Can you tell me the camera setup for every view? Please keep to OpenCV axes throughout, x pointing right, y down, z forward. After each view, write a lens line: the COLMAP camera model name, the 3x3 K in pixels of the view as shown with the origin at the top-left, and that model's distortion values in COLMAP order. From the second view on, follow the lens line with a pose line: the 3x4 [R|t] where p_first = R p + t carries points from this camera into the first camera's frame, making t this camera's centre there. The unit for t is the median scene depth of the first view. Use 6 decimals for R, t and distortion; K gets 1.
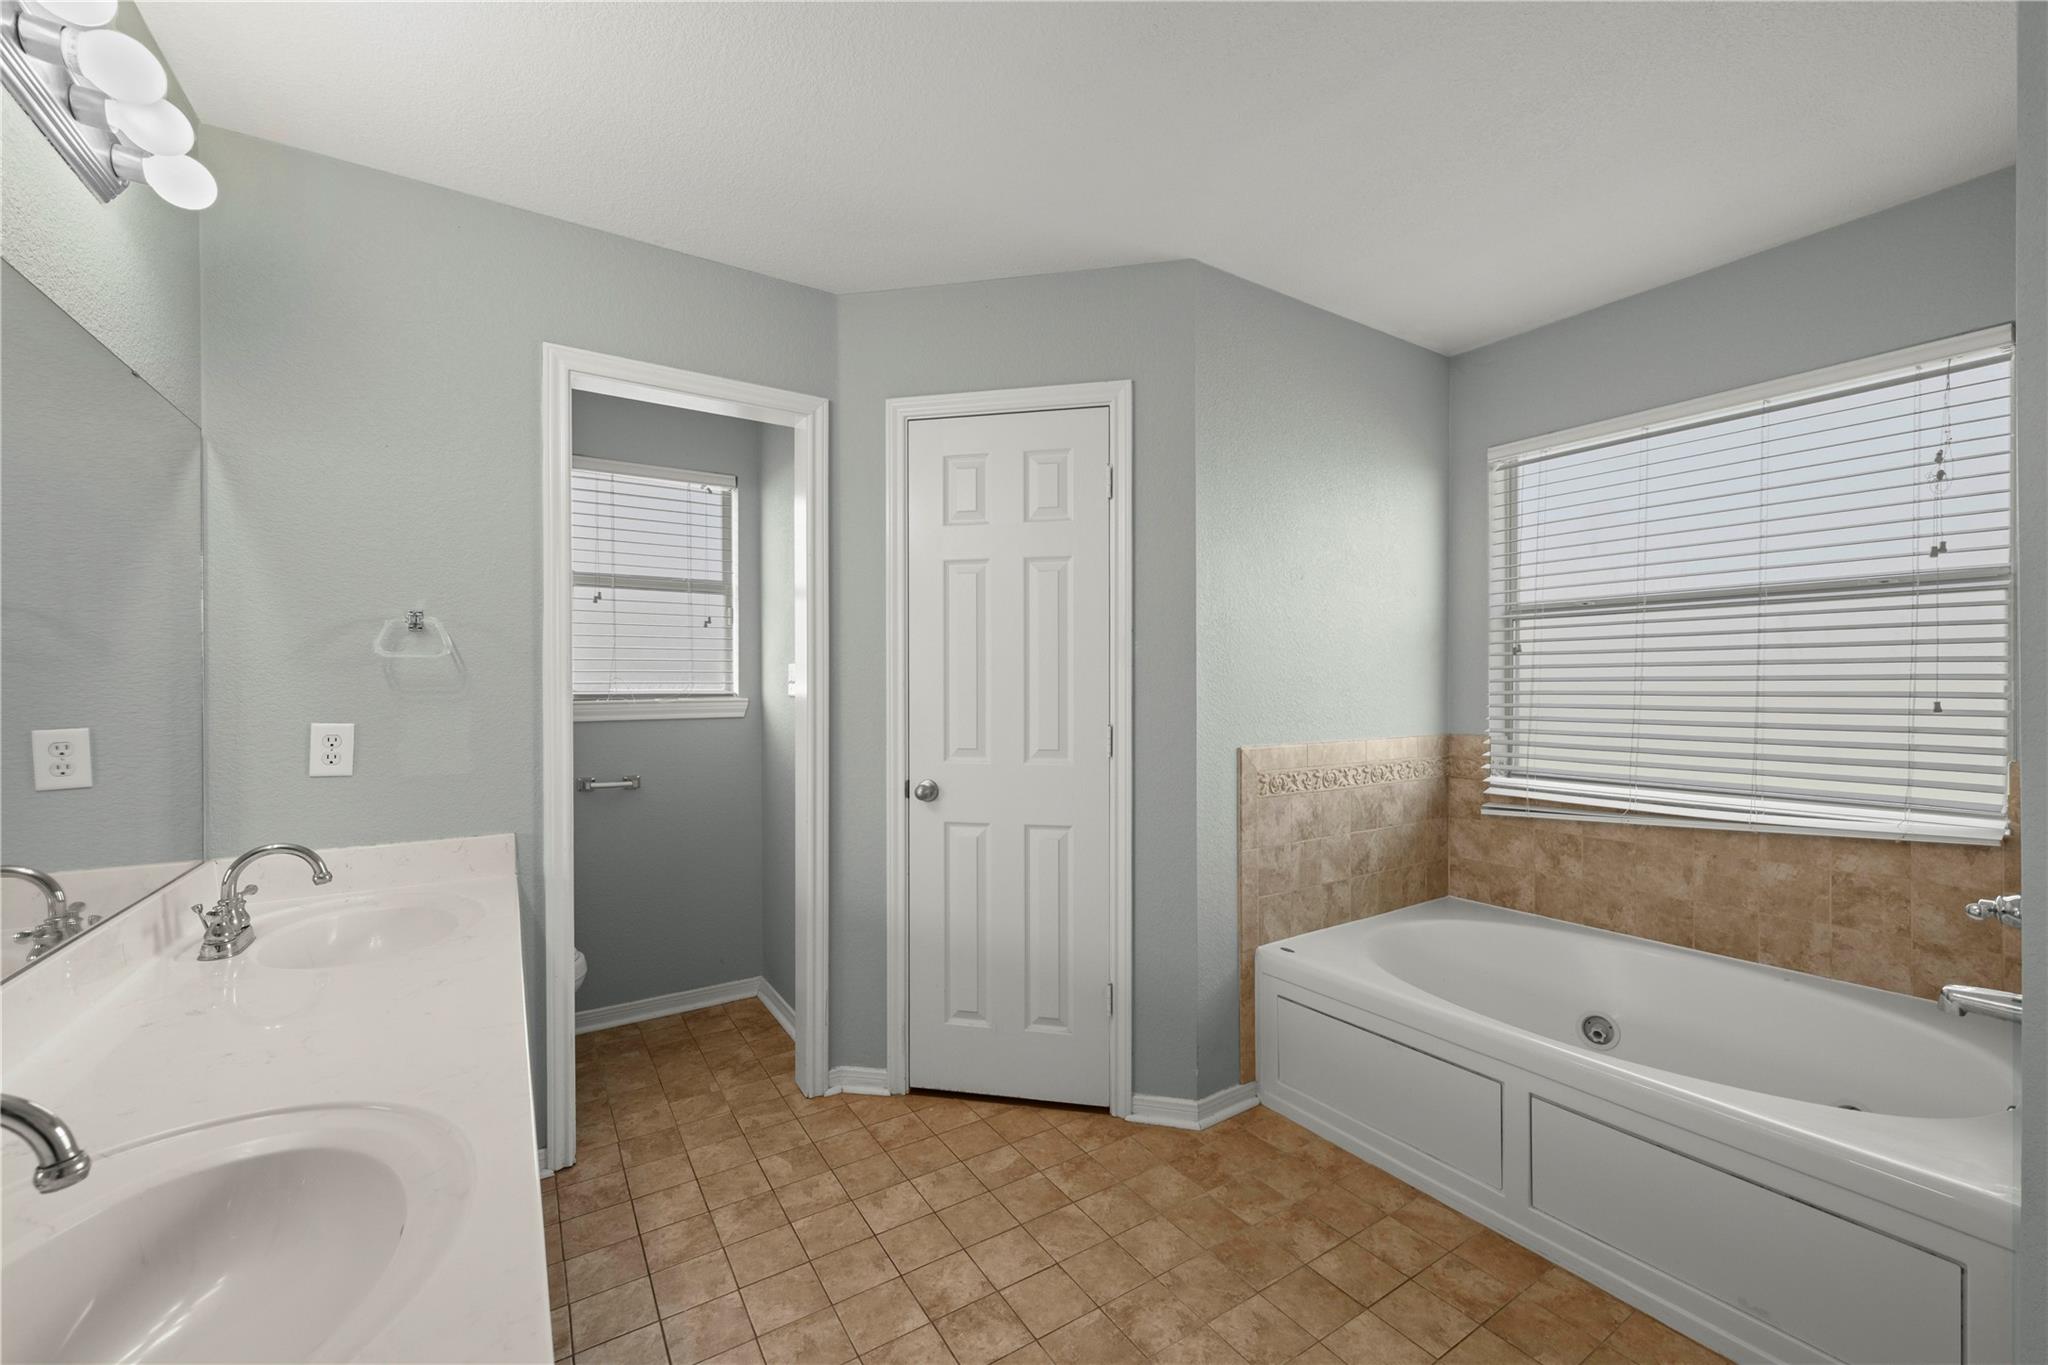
lens RADIAL K [[807.0, 0, 1031.6], [0, 807.0, 691.2], [0, 0, 1]] dist [0.000687, -0.000718]
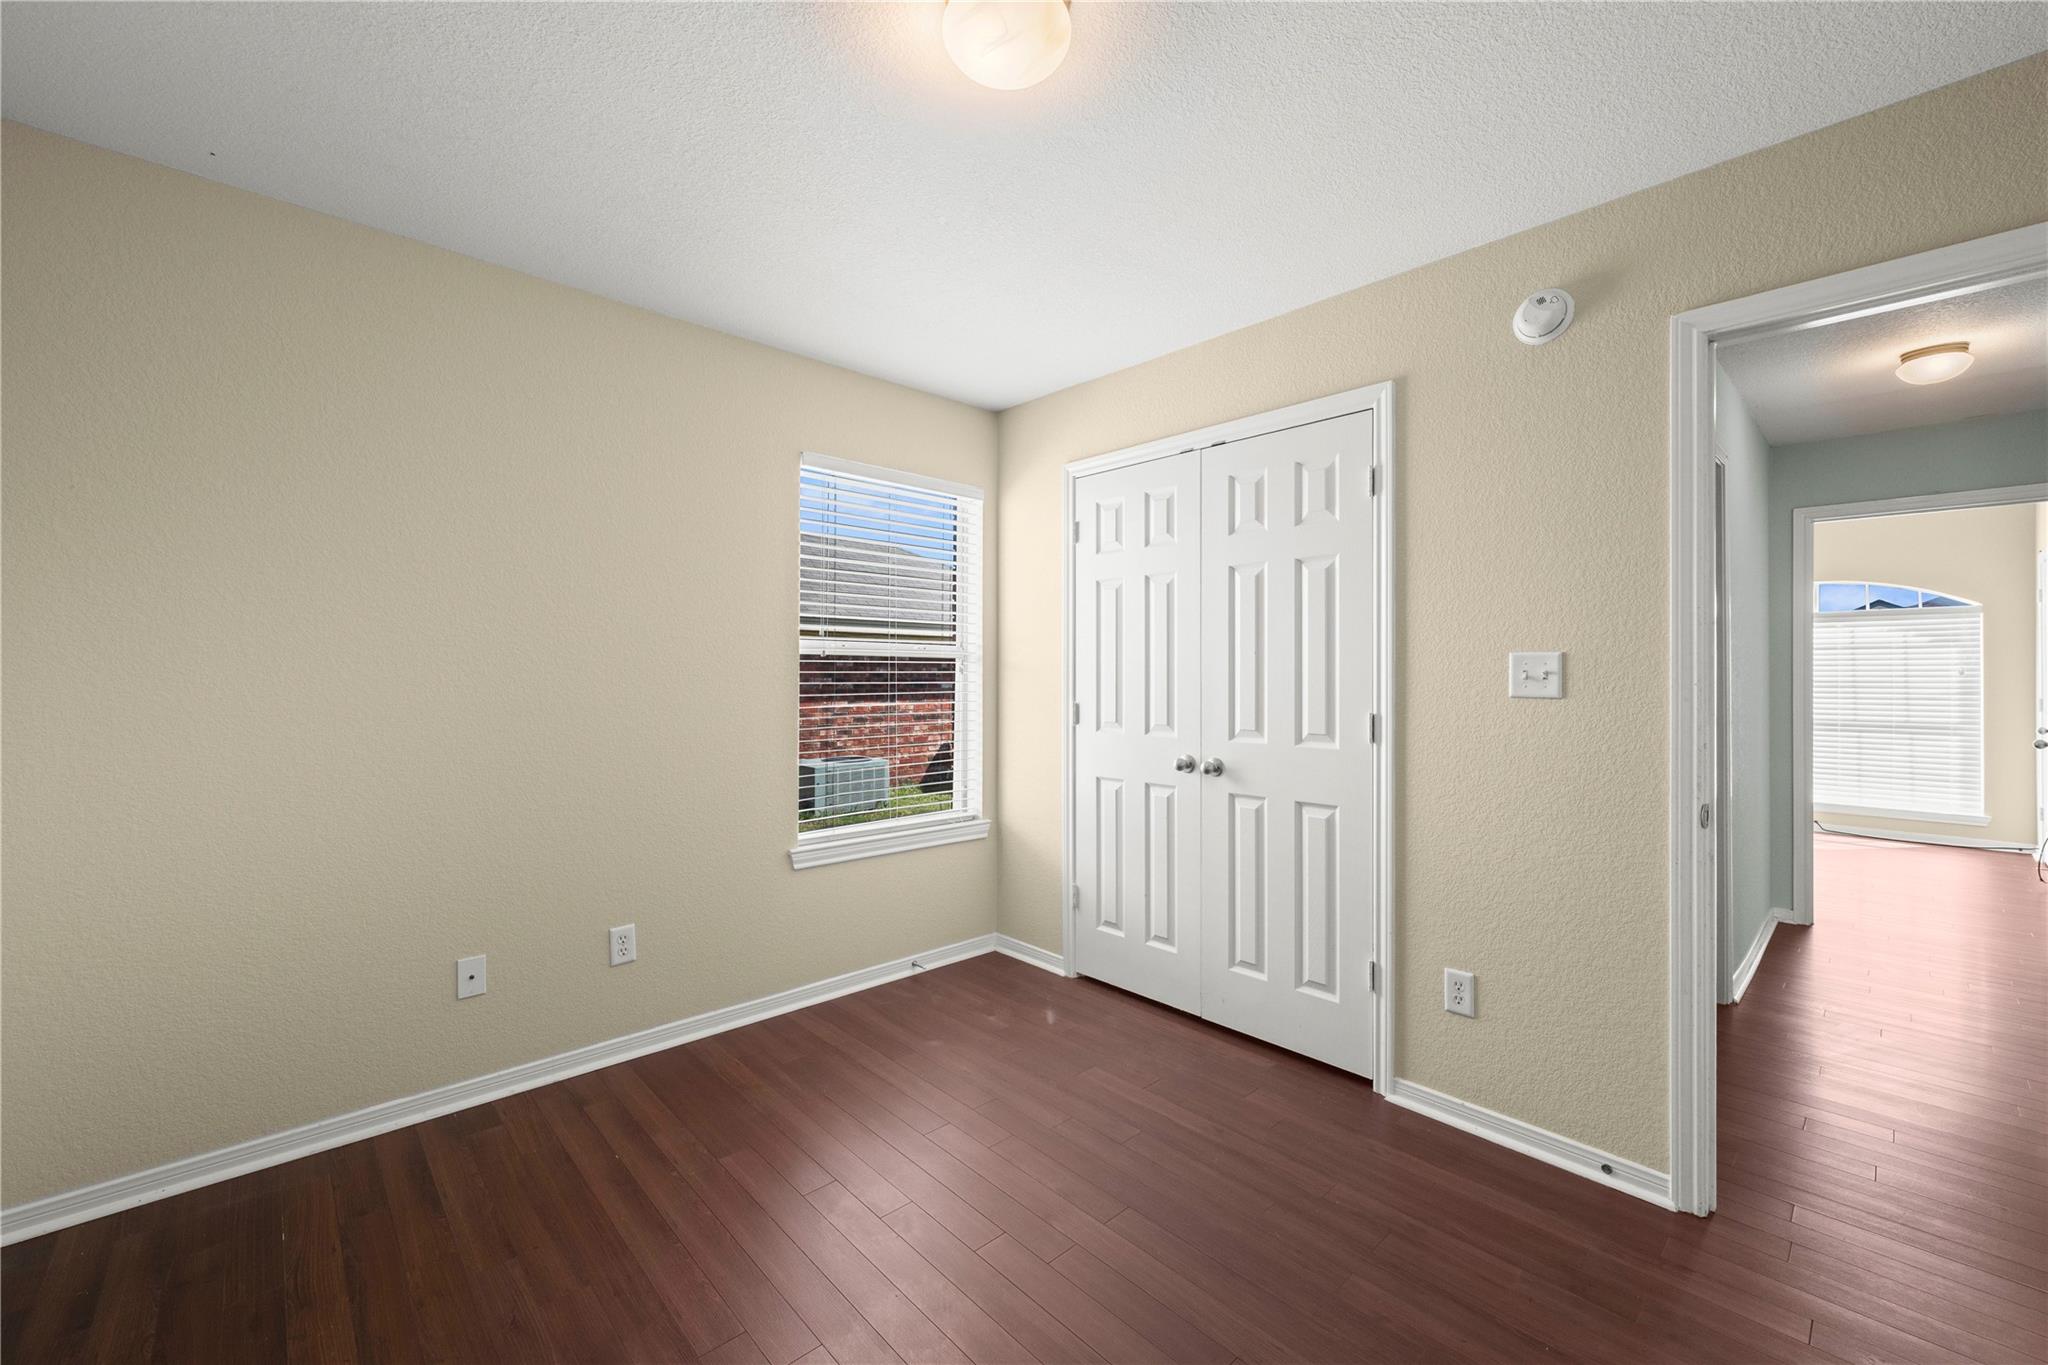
lens RADIAL K [[807.0, 0, 1066.1], [0, 807.0, 668.3], [0, 0, 1]] dist [0.000687, -0.000718]
pose [[0.828370, -0.008427, -0.560118, 0.356537], [0.000929, 0.999906, -0.013669, 0.000574], [0.560180, 0.010802, 0.828300, -0.079436]]
